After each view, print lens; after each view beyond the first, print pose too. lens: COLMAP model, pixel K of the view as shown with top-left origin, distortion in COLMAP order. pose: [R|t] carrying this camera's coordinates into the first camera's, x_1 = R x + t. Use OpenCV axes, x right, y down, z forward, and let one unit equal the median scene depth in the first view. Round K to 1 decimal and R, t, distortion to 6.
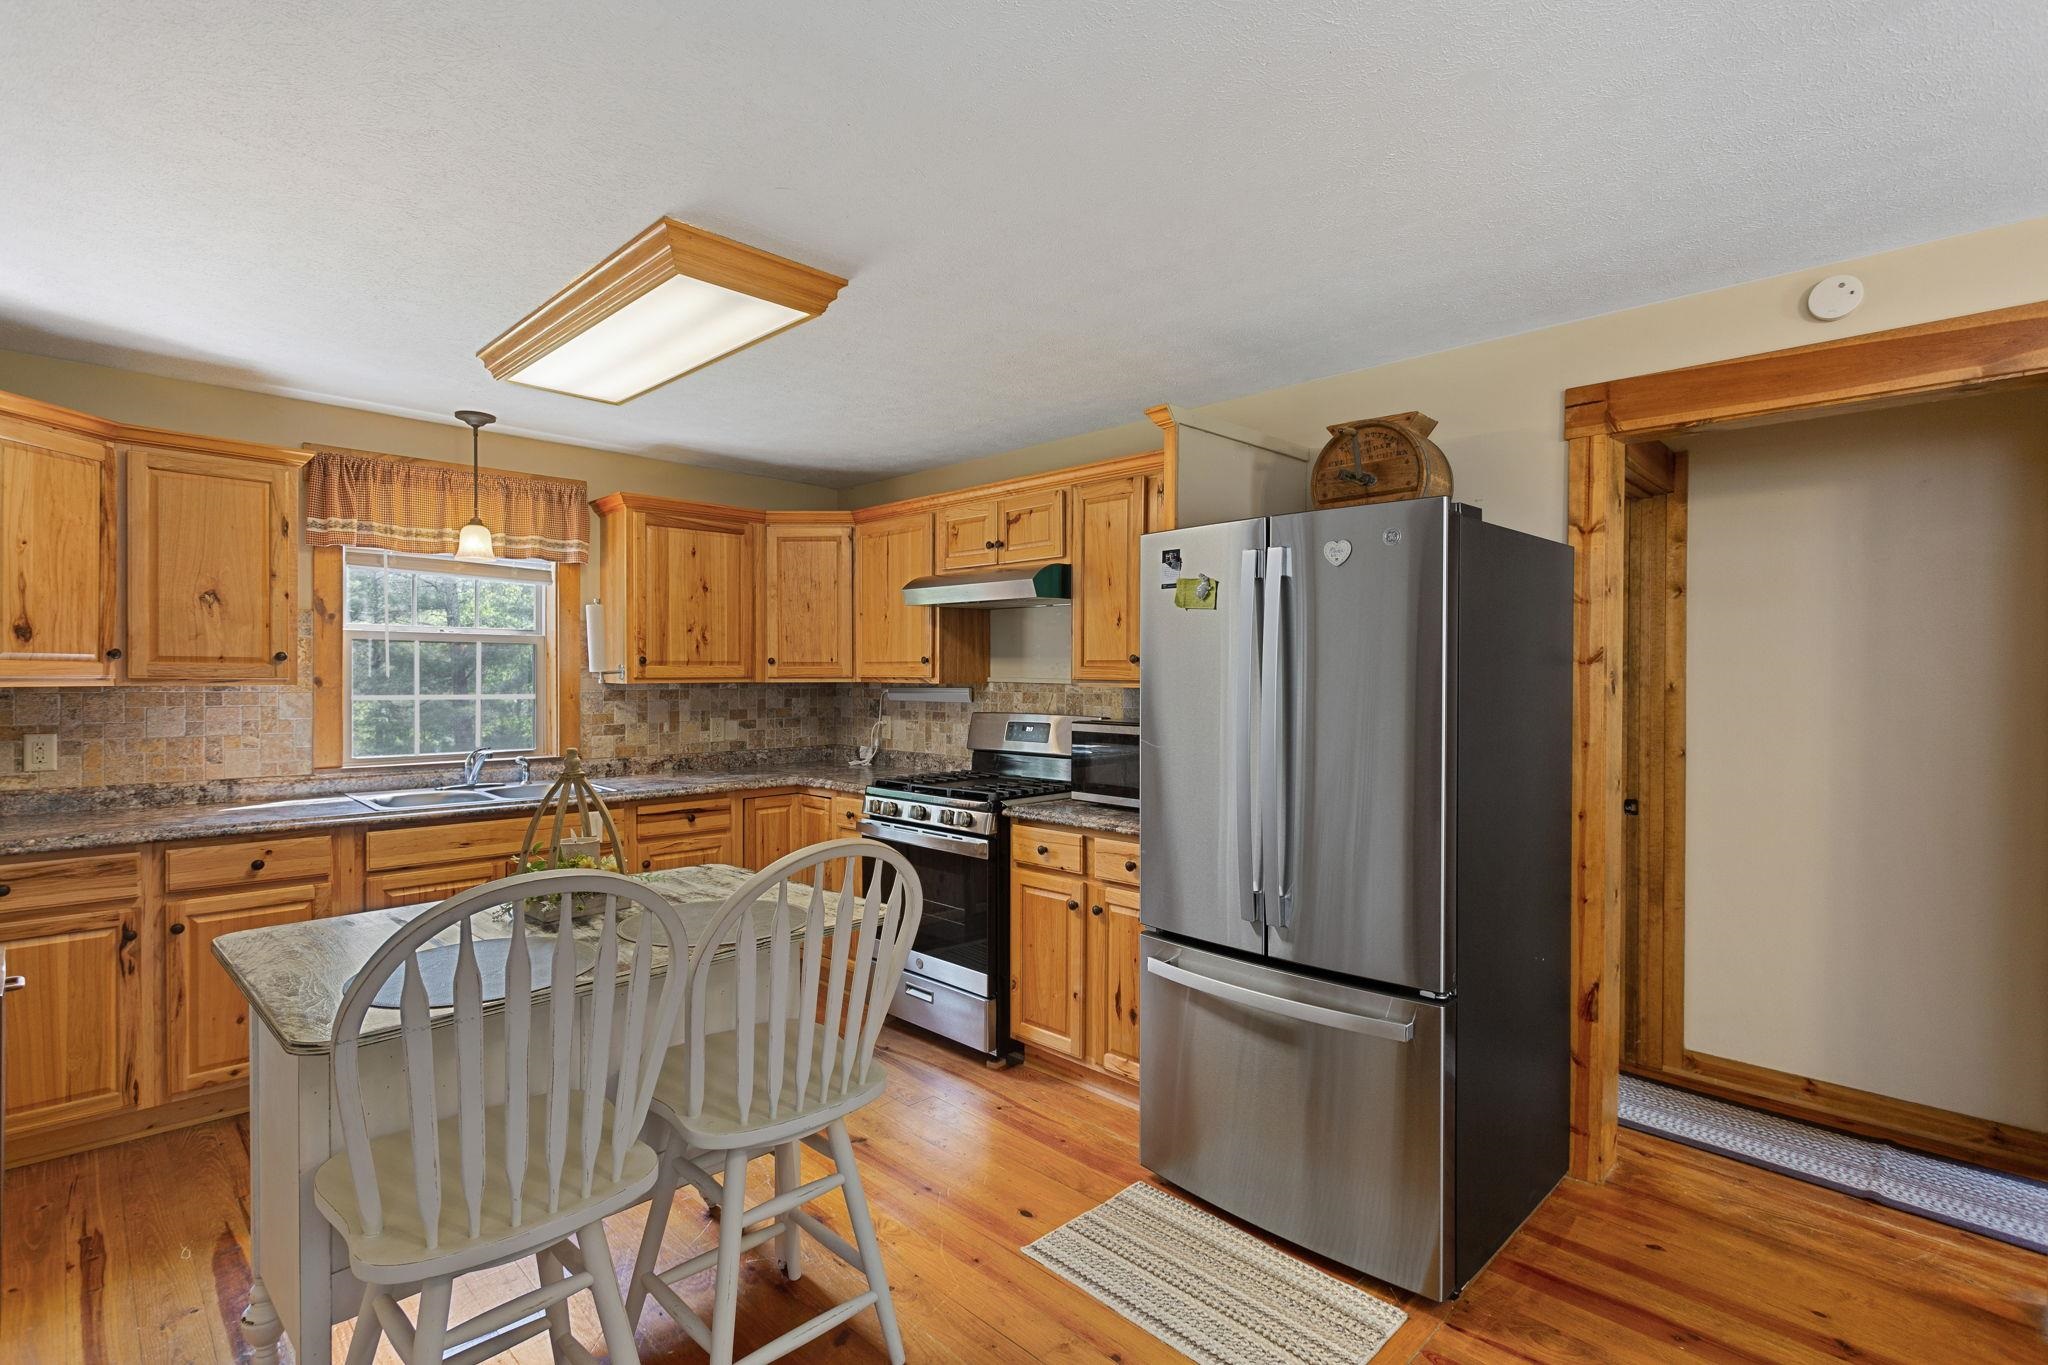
lens RADIAL K [[979.0, 0, 1017.1], [0, 979.0, 686.4], [0, 0, 1]] dist [0.005337, 0.001363]
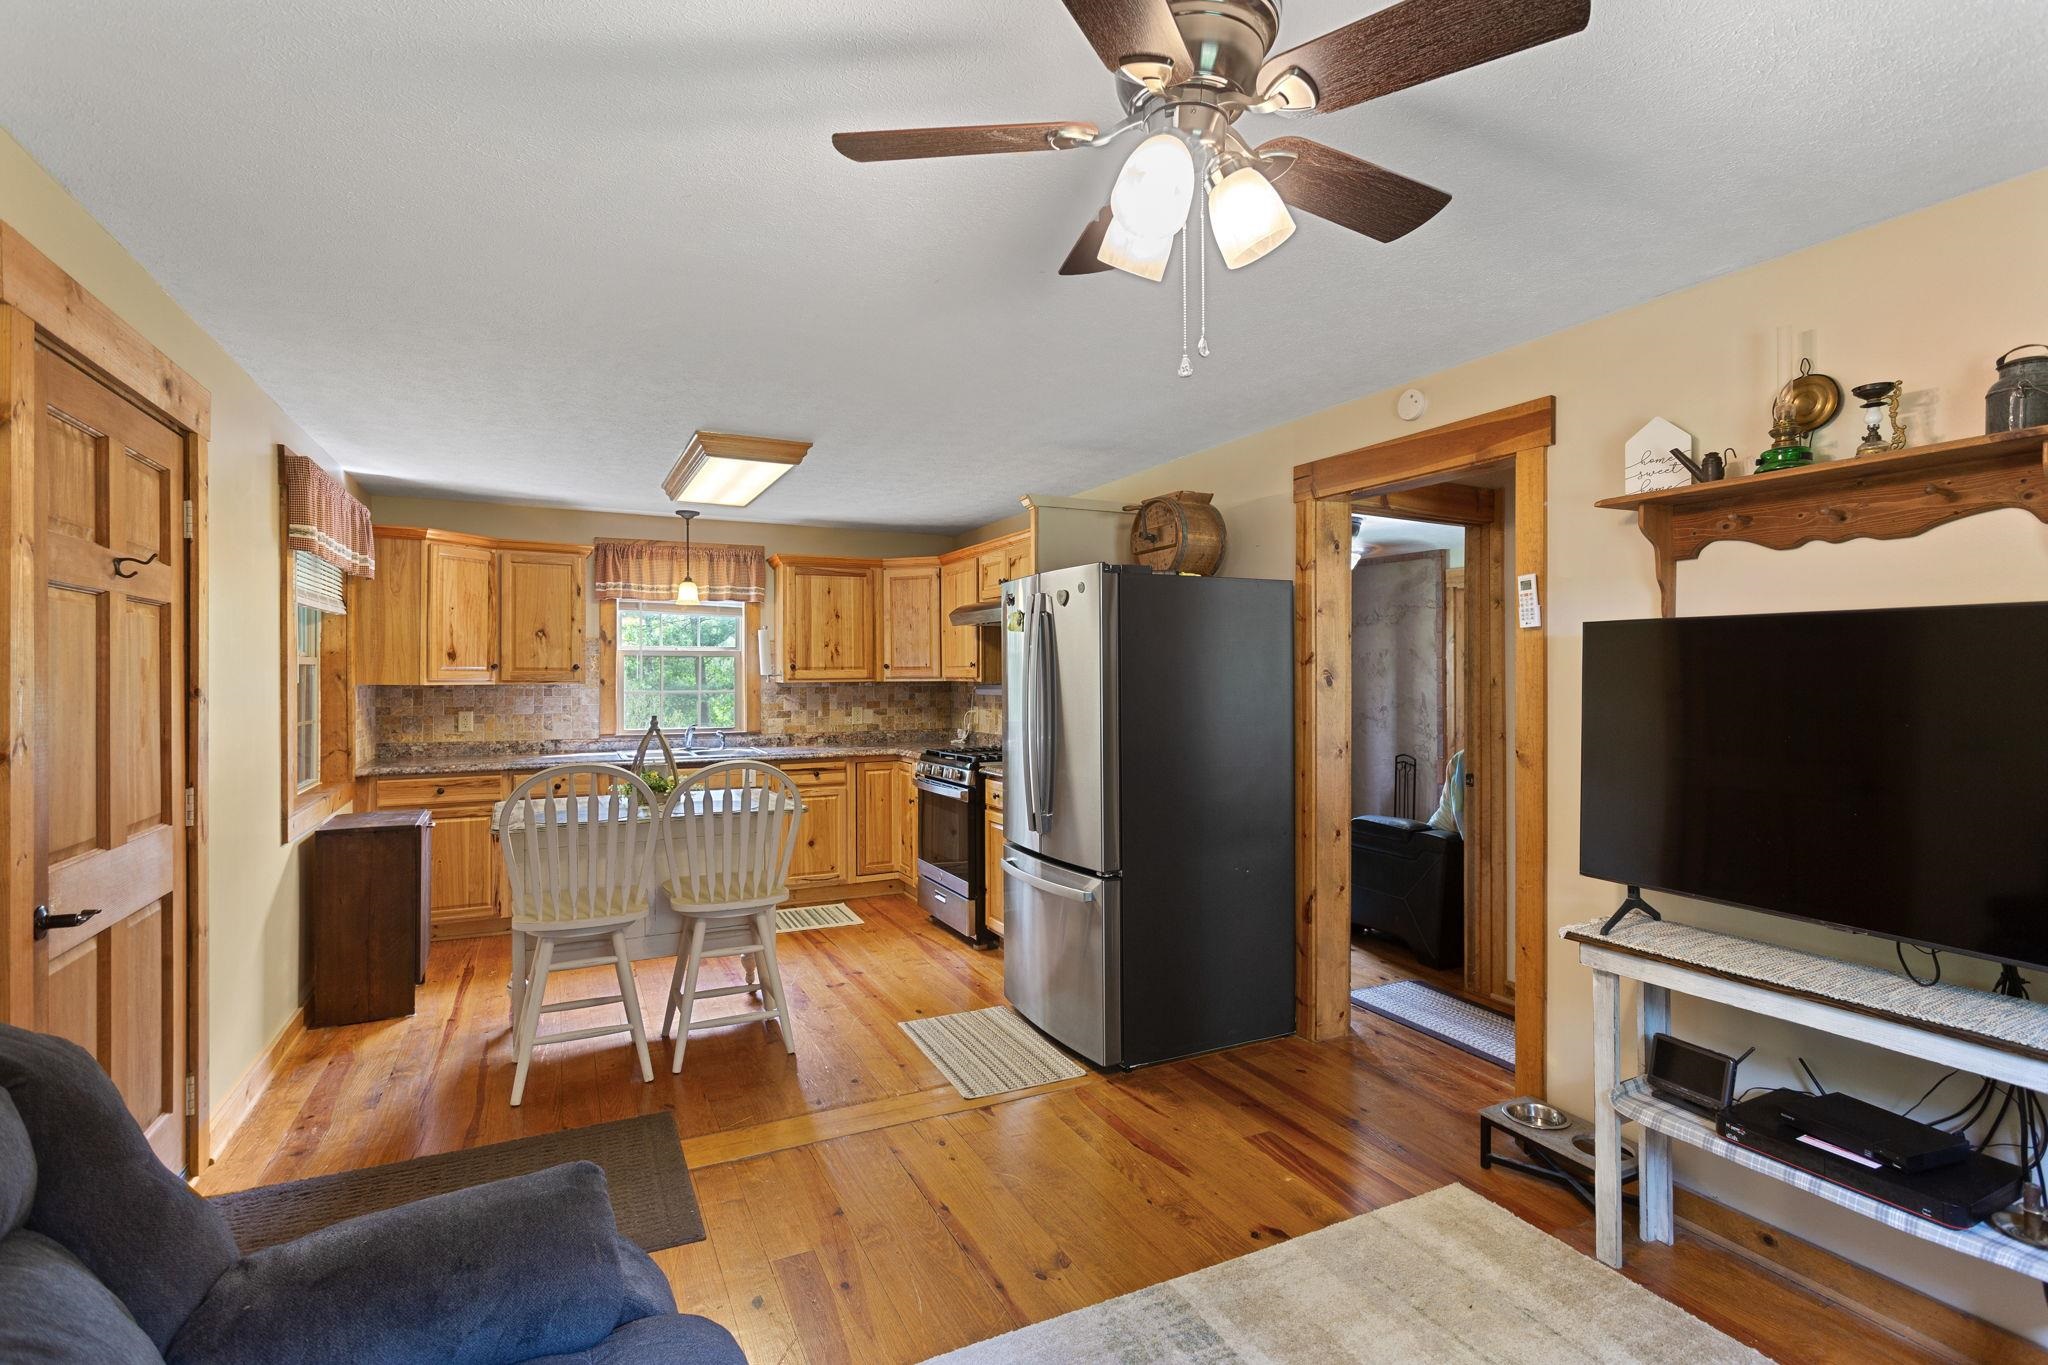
lens RADIAL K [[983.9, 0, 1021.3], [0, 983.9, 675.7], [0, 0, 1]] dist [0.010309, 0.000701]
pose [[0.946006, -0.006244, -0.324090, 0.531646], [0.002329, 0.999920, -0.012466, 0.007472], [0.324142, 0.011038, 0.945944, -0.363372]]
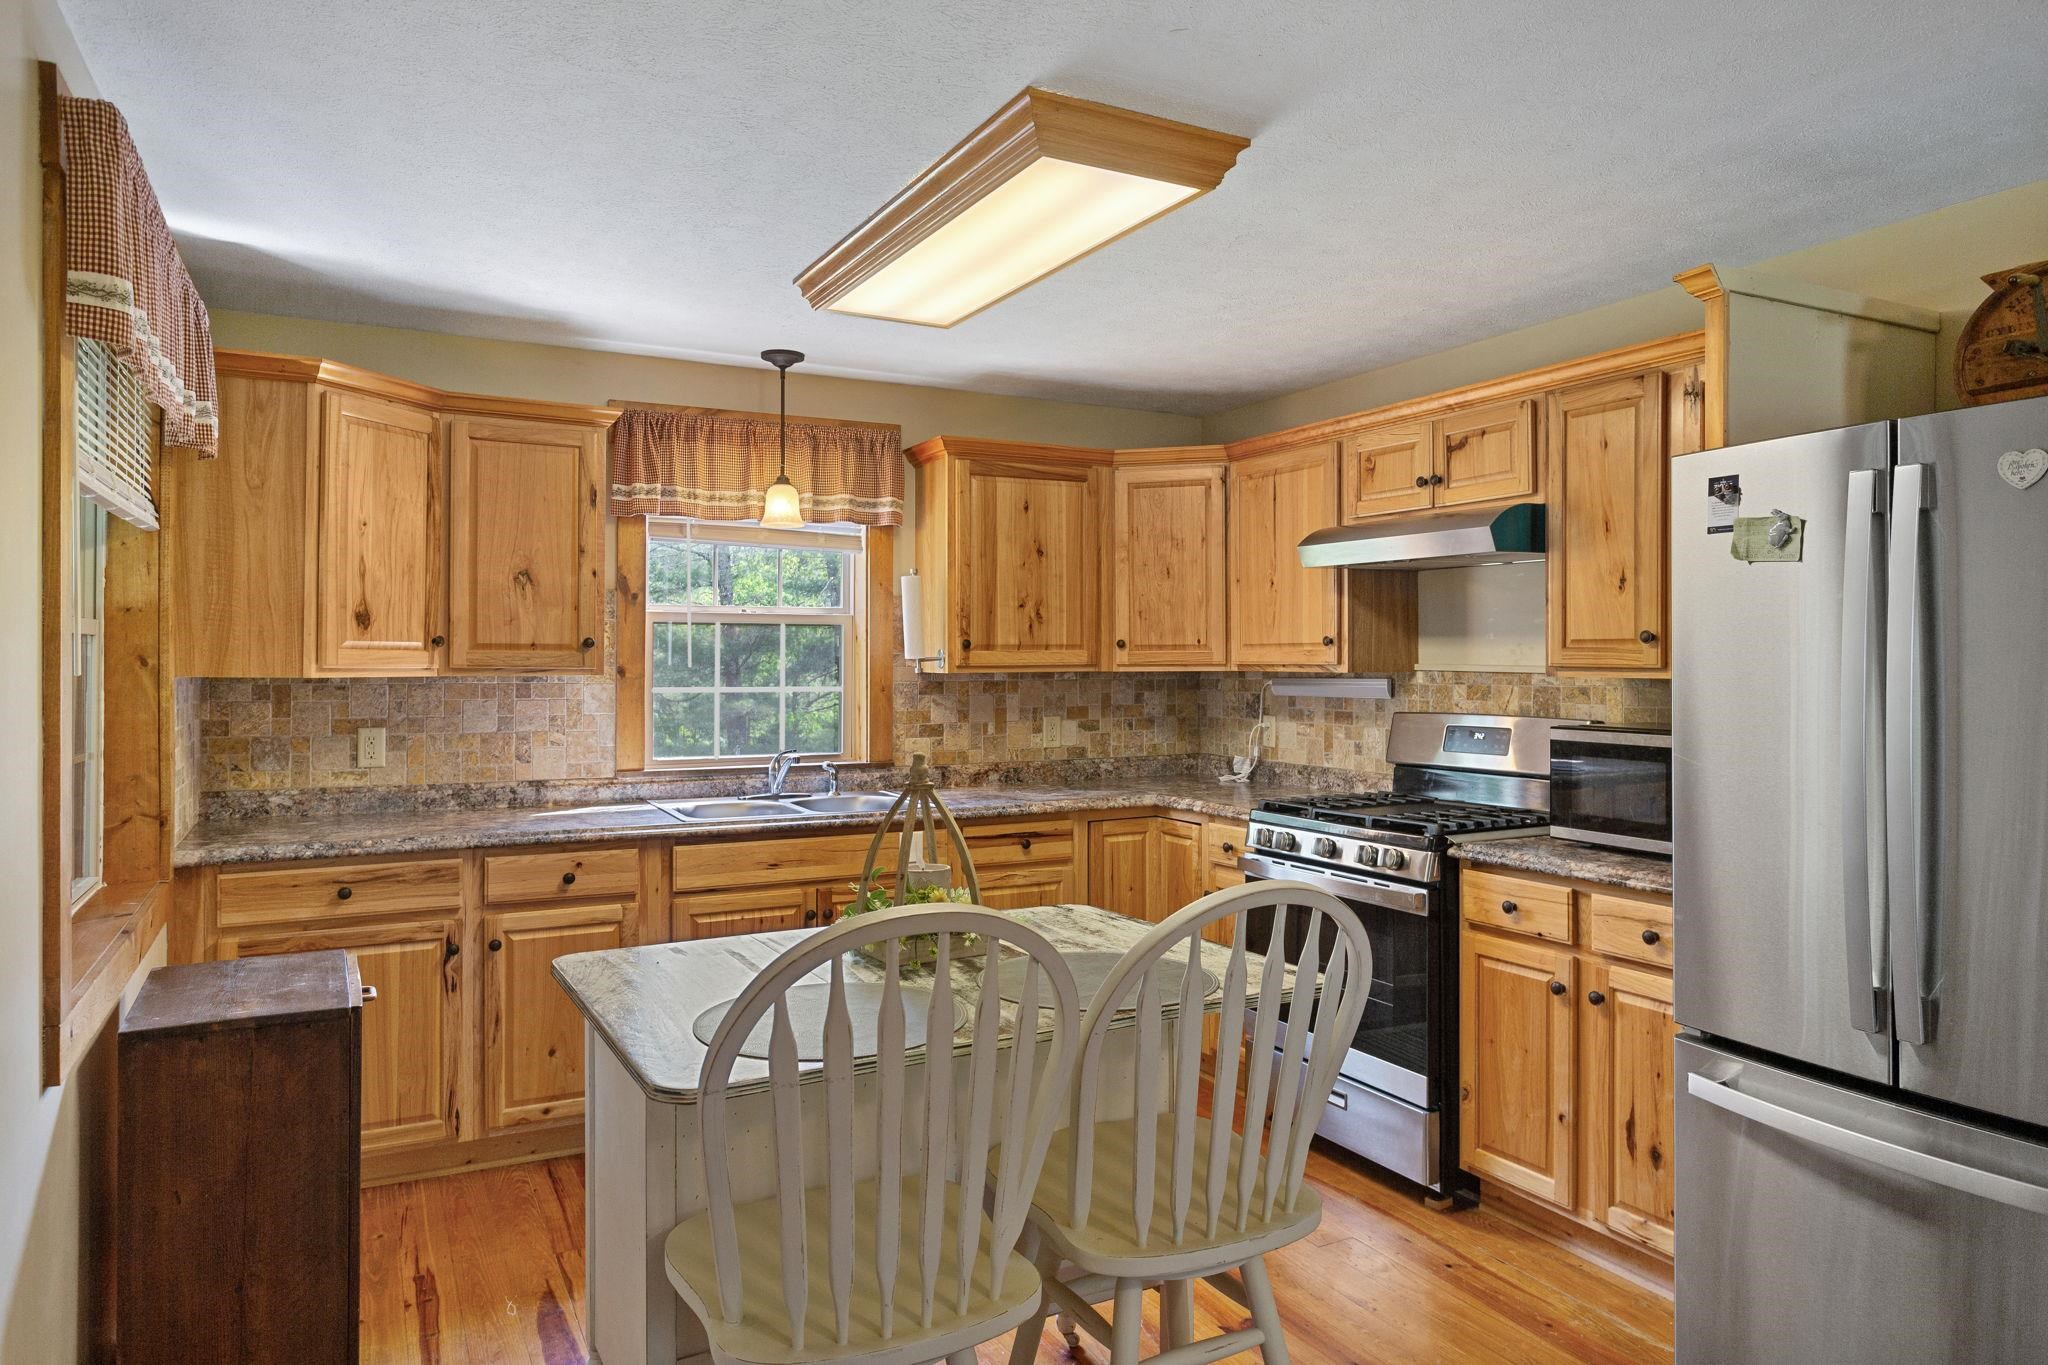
lens RADIAL K [[1300.1, 0, 1025.3], [0, 1300.1, 657.2], [0, 0, 1]] dist [-0.011389, 0.015717]
pose [[0.957505, -0.004624, -0.288380, -0.037997], [0.000265, 0.999885, -0.015154, 0.000194], [0.288417, 0.014434, 0.957396, -0.002936]]
